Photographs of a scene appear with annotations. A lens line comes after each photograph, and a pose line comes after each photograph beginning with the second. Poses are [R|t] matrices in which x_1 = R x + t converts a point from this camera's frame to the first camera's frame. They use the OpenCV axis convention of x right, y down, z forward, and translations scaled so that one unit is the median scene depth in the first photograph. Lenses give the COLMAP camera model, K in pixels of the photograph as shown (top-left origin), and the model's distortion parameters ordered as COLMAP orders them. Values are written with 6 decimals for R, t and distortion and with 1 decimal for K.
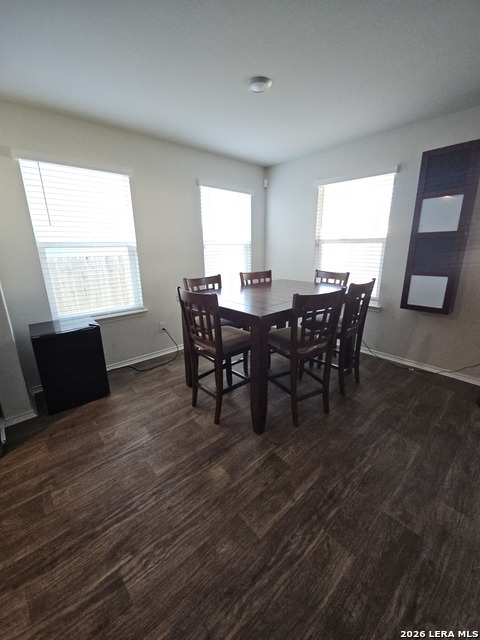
lens RADIAL K [[260.3, 0, 235.6], [0, 260.3, 318.1], [0, 0, 1]] dist [0.006835, -0.007597]
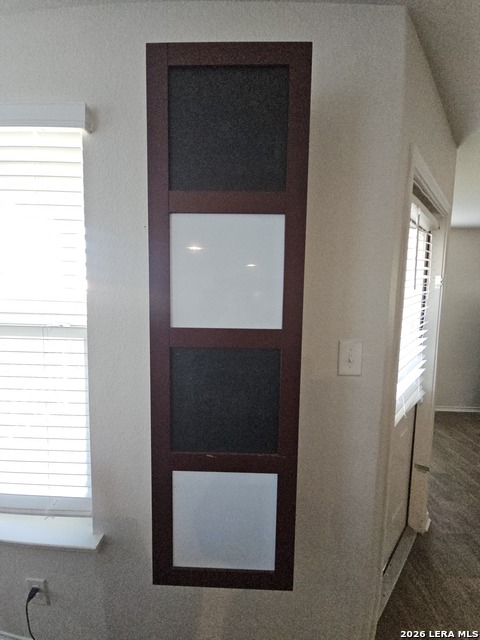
lens RADIAL K [[260.3, 0, 235.6], [0, 260.3, 318.1], [0, 0, 1]] dist [0.006835, -0.007597]
pose [[0.673952, -0.033473, 0.738017, 0.495316], [0.163811, 0.980877, -0.105103, -0.272208], [-0.720385, 0.191730, 0.666547, 0.698689]]
